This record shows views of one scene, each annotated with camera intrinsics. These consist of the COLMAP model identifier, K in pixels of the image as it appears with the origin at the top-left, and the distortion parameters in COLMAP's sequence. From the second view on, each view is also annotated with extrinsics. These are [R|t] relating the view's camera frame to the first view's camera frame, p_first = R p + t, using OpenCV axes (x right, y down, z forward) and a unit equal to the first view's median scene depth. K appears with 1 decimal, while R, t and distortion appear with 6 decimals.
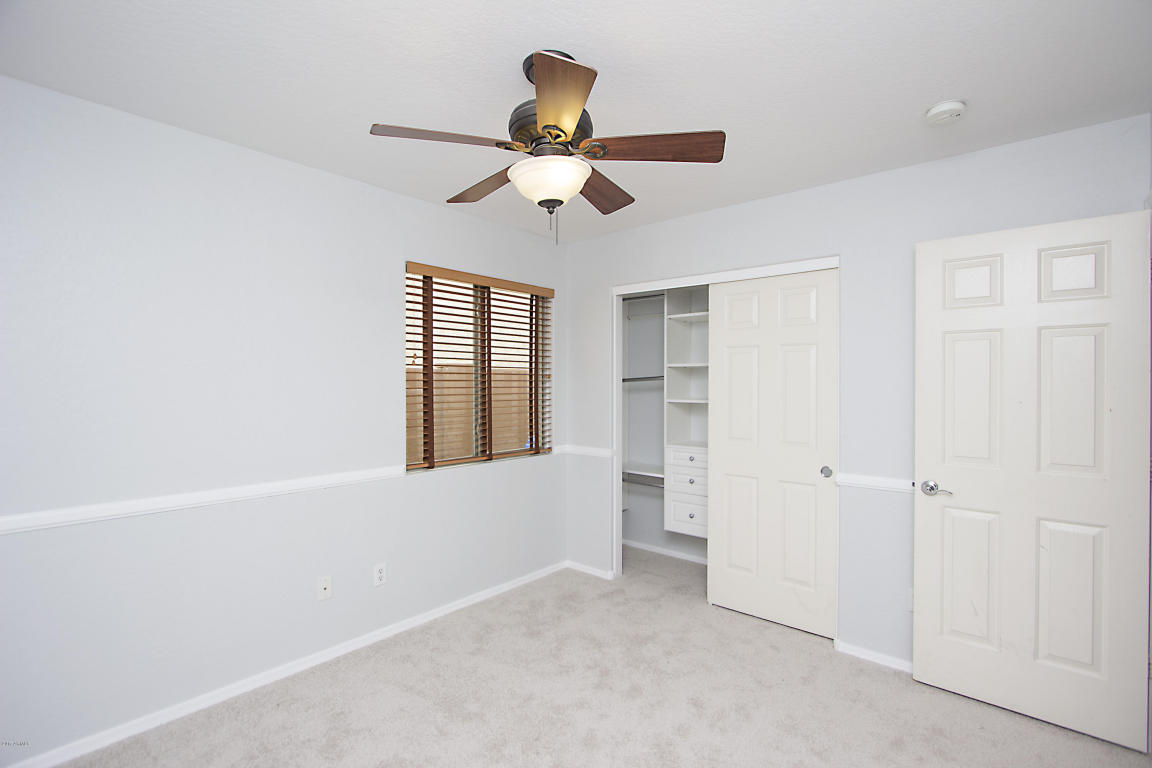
lens RADIAL K [[529.0, 0, 583.0], [0, 529.0, 384.5], [0, 0, 1]] dist [-0.014483, 0.002665]
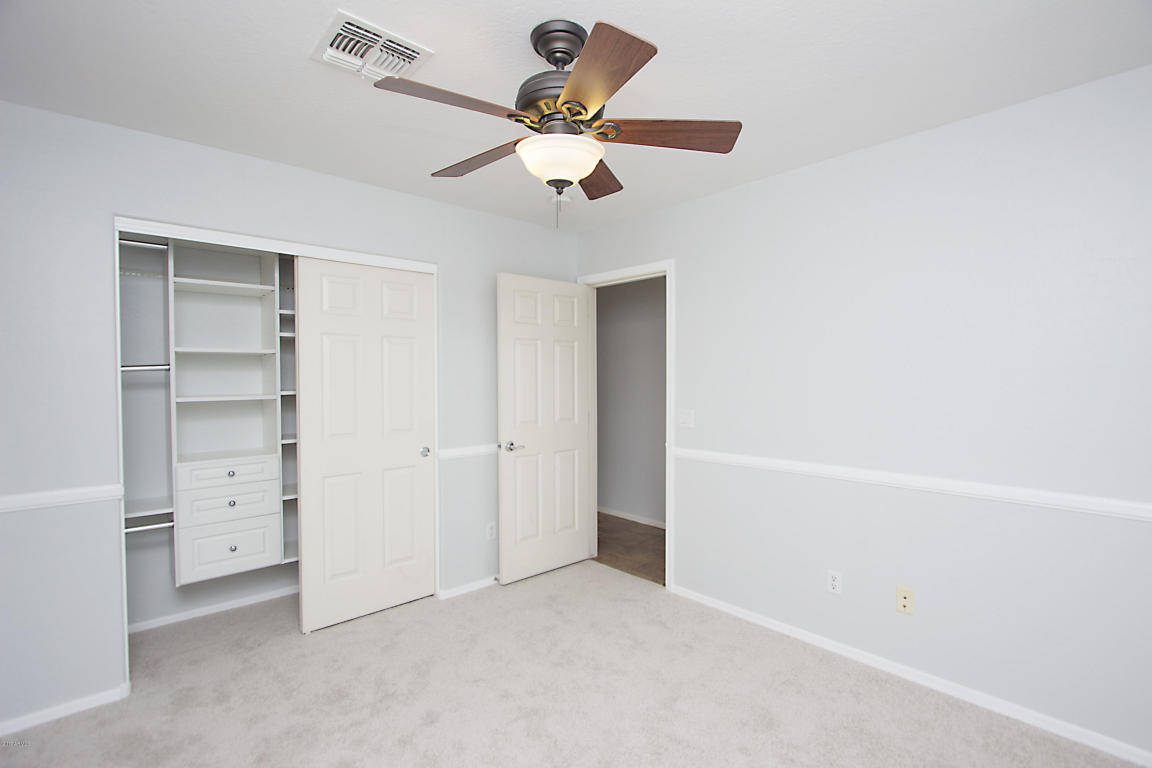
lens RADIAL K [[514.2, 0, 574.0], [0, 514.2, 393.5], [0, 0, 1]] dist [-0.000967, 0.000292]
pose [[0.145215, -0.029259, 0.988967, -0.525773], [0.013474, 0.999528, 0.027593, 0.012295], [-0.989308, 0.009318, 0.145541, 0.467146]]
